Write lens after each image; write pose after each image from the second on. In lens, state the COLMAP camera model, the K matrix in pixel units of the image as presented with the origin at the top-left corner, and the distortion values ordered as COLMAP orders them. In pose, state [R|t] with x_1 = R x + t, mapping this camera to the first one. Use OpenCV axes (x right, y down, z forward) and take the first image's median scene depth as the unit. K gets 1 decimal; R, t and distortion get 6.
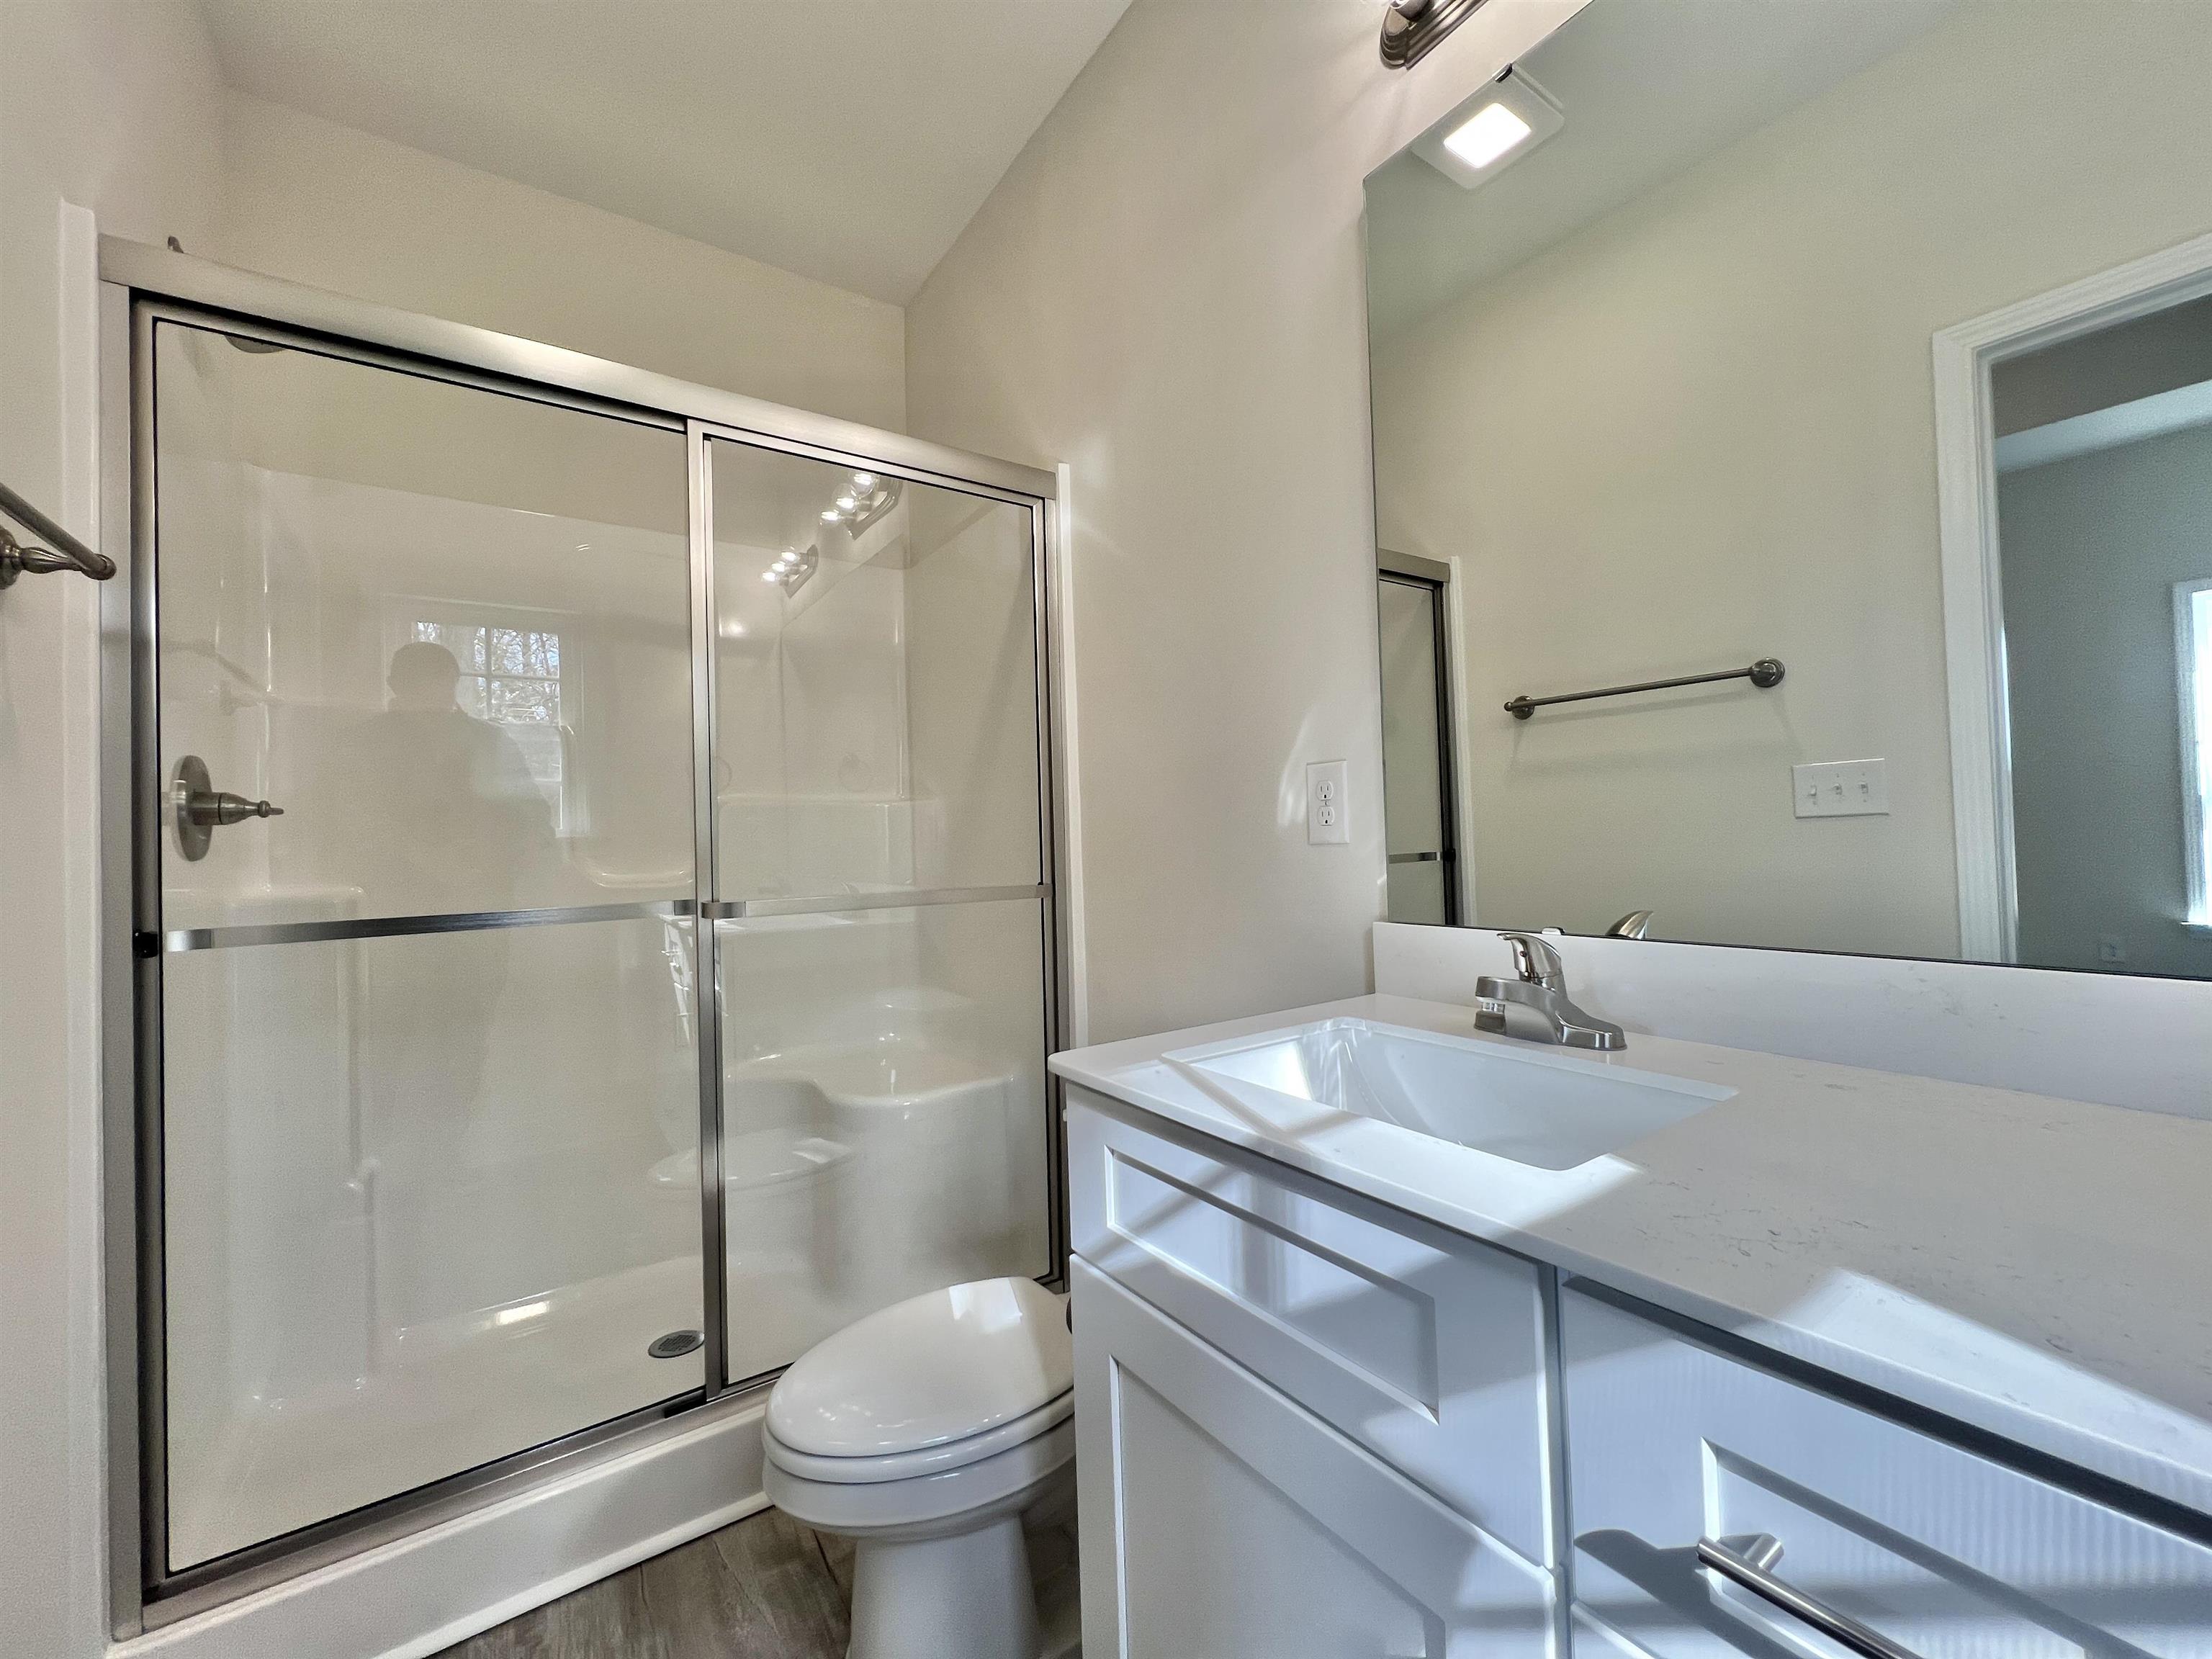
lens RADIAL K [[882.9, 0, 1108.8], [0, 882.9, 822.0], [0, 0, 1]] dist [0.001026, 0.000535]
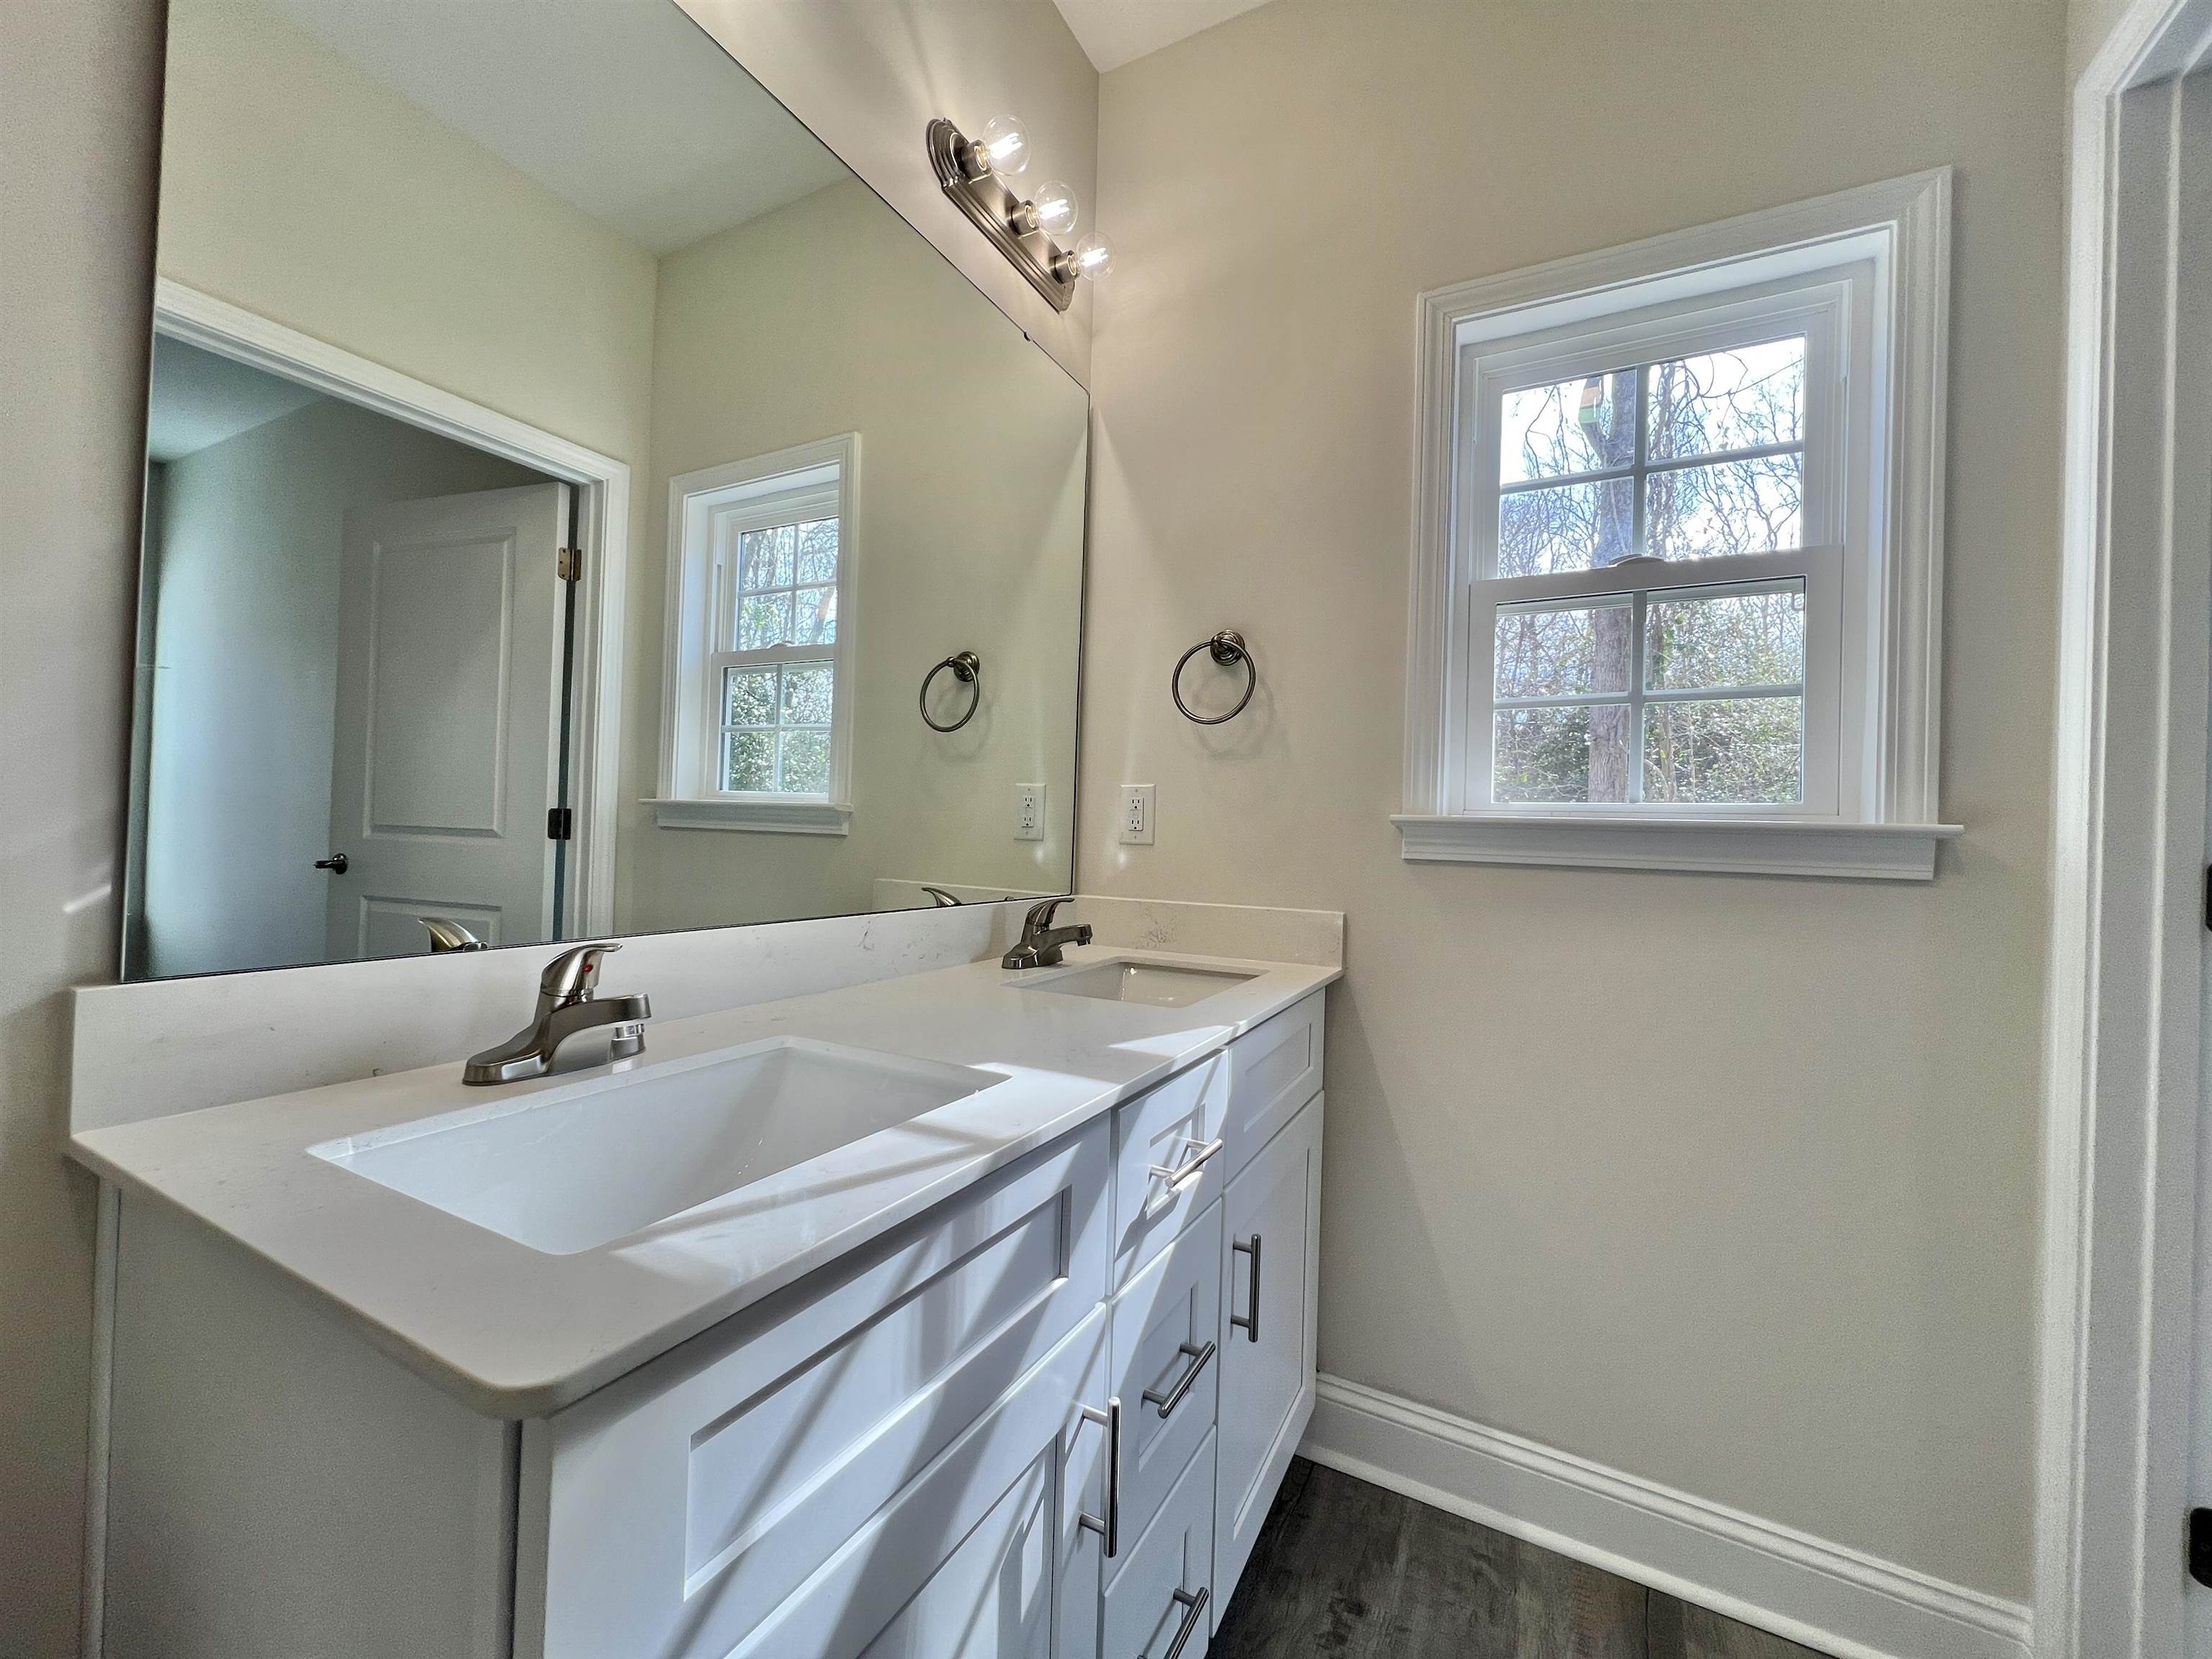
lens RADIAL K [[882.9, 0, 1114.7], [0, 882.9, 827.5], [0, 0, 1]] dist [0.001026, 0.000535]
pose [[-0.455903, 0.019470, 0.889816, -0.699458], [-0.036580, 0.998506, -0.040591, 0.041915], [-0.889277, -0.051055, -0.454510, 1.280137]]
